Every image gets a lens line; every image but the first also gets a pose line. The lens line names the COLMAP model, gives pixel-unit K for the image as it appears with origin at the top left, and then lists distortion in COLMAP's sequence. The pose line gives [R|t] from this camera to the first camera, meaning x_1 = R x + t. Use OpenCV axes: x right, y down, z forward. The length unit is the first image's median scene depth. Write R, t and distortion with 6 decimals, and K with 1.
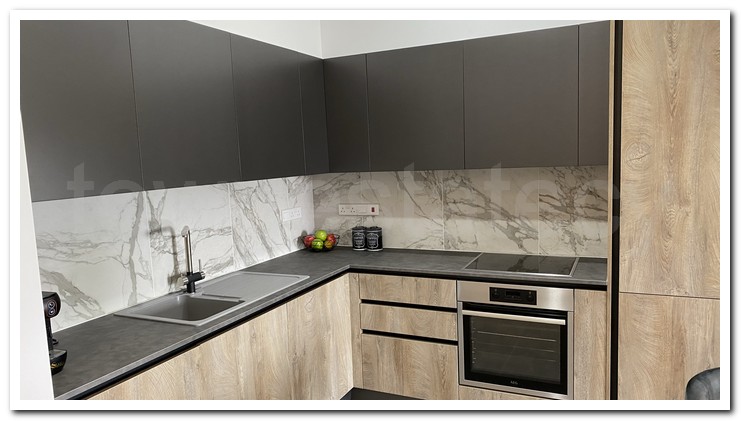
lens RADIAL K [[533.6, 0, 366.8], [0, 533.6, 213.8], [0, 0, 1]] dist [0.032115, -0.030055]
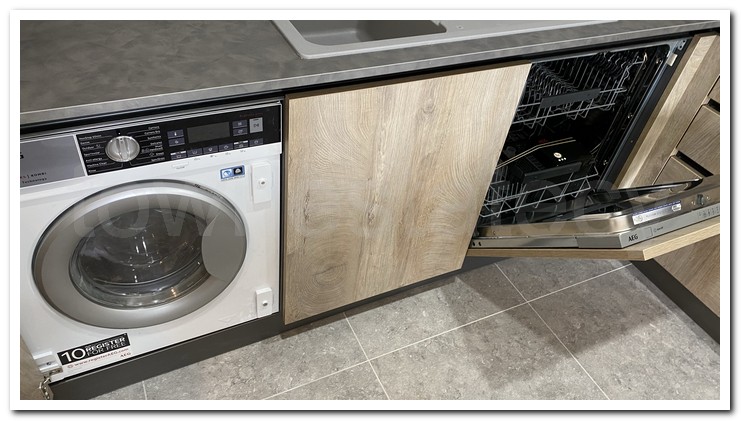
lens RADIAL K [[533.6, 0, 359.2], [0, 533.6, 212.6], [0, 0, 1]] dist [0.032115, -0.030055]
pose [[0.769971, 0.510973, -0.382167, -0.017904], [-0.206523, 0.766262, 0.608433, 0.010660], [0.603733, -0.389549, 0.695527, 0.466454]]
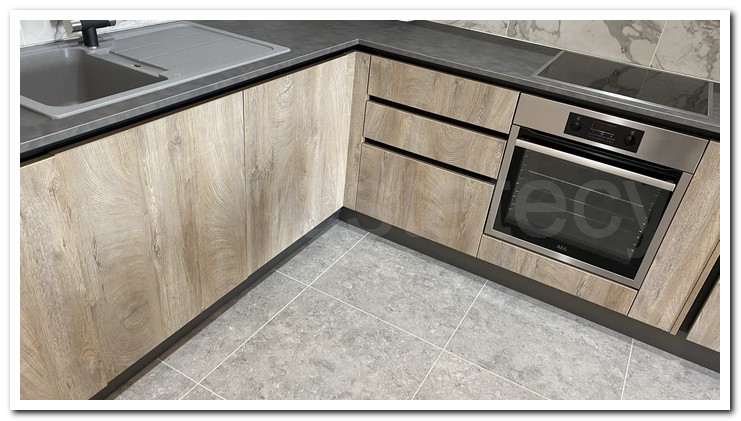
lens RADIAL K [[533.6, 0, 365.2], [0, 533.6, 220.1], [0, 0, 1]] dist [0.032115, -0.030055]
pose [[0.987077, 0.160233, 0.001956, 0.009130], [-0.145938, 0.893837, 0.423979, 0.017036], [0.066187, -0.418786, 0.905670, 0.347151]]
